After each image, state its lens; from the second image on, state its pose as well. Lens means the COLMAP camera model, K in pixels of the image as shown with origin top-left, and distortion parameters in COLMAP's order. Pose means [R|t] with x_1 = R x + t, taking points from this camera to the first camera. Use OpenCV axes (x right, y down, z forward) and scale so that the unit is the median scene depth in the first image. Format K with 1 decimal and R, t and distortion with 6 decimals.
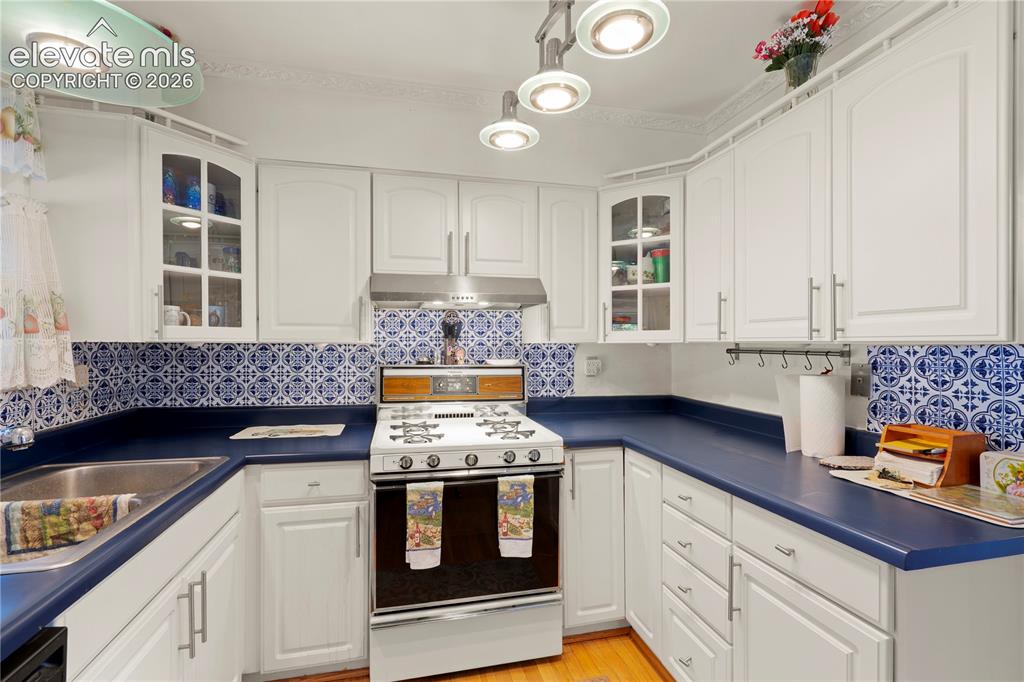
lens RADIAL K [[467.3, 0, 511.4], [0, 467.3, 350.0], [0, 0, 1]] dist [-0.001814, 0.000240]
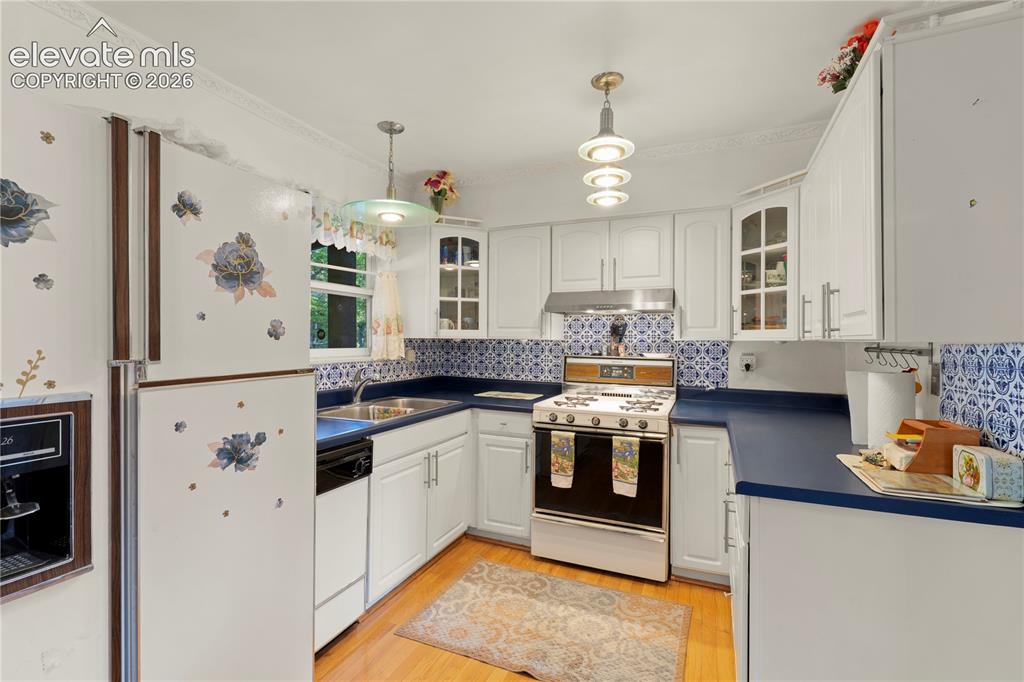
lens RADIAL K [[464.4, 0, 509.1], [0, 464.4, 345.1], [0, 0, 1]] dist [0.000124, 0.000113]
pose [[0.799695, 0.012096, -0.600285, 0.528696], [-0.014840, 0.999890, 0.000378, 0.004807], [0.600224, 0.008606, 0.799786, -0.287674]]
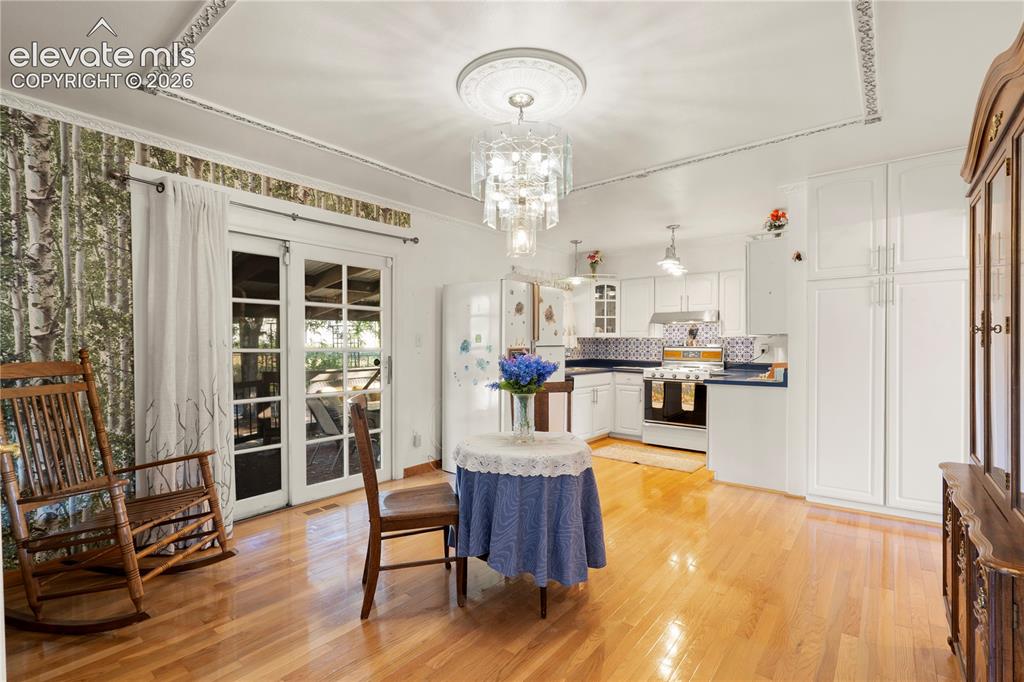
lens RADIAL K [[467.3, 0, 511.4], [0, 467.3, 350.0], [0, 0, 1]] dist [-0.001814, 0.000240]
pose [[0.612354, 0.011350, -0.790503, 1.549719], [-0.013202, 0.999904, 0.004129, 0.067427], [0.790474, 0.007908, 0.612445, -1.561946]]
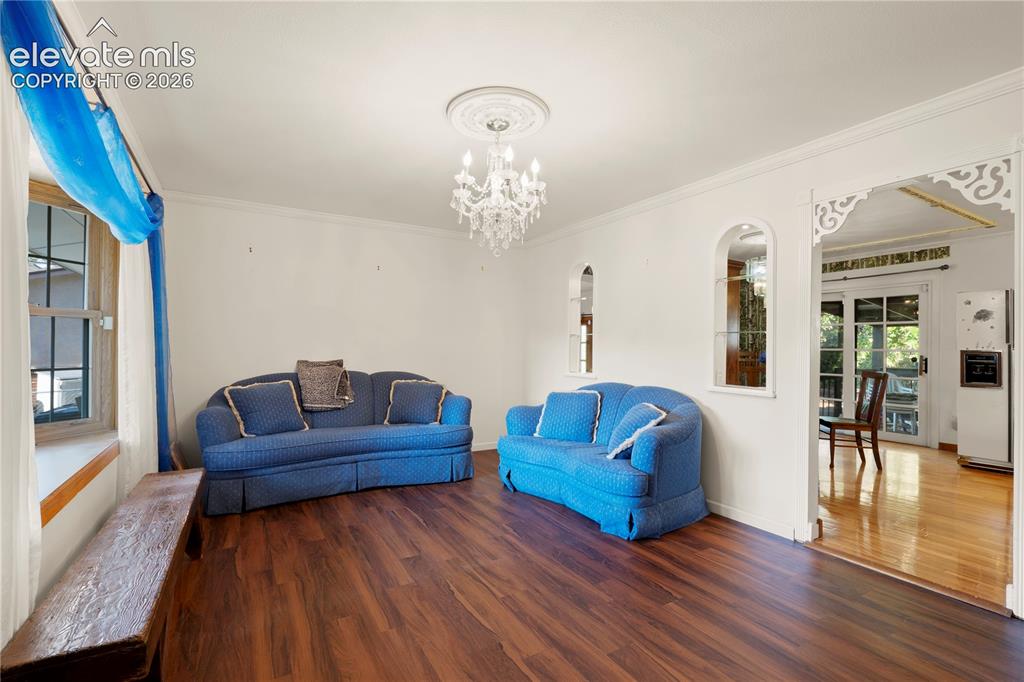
lens RADIAL K [[467.3, 0, 511.4], [0, 467.3, 350.0], [0, 0, 1]] dist [-0.001814, 0.000240]
pose [[-0.952533, -0.001364, -0.304431, 2.896343], [-0.010005, 0.999590, 0.026824, 0.022505], [0.304270, 0.028596, -0.952157, 1.306323]]
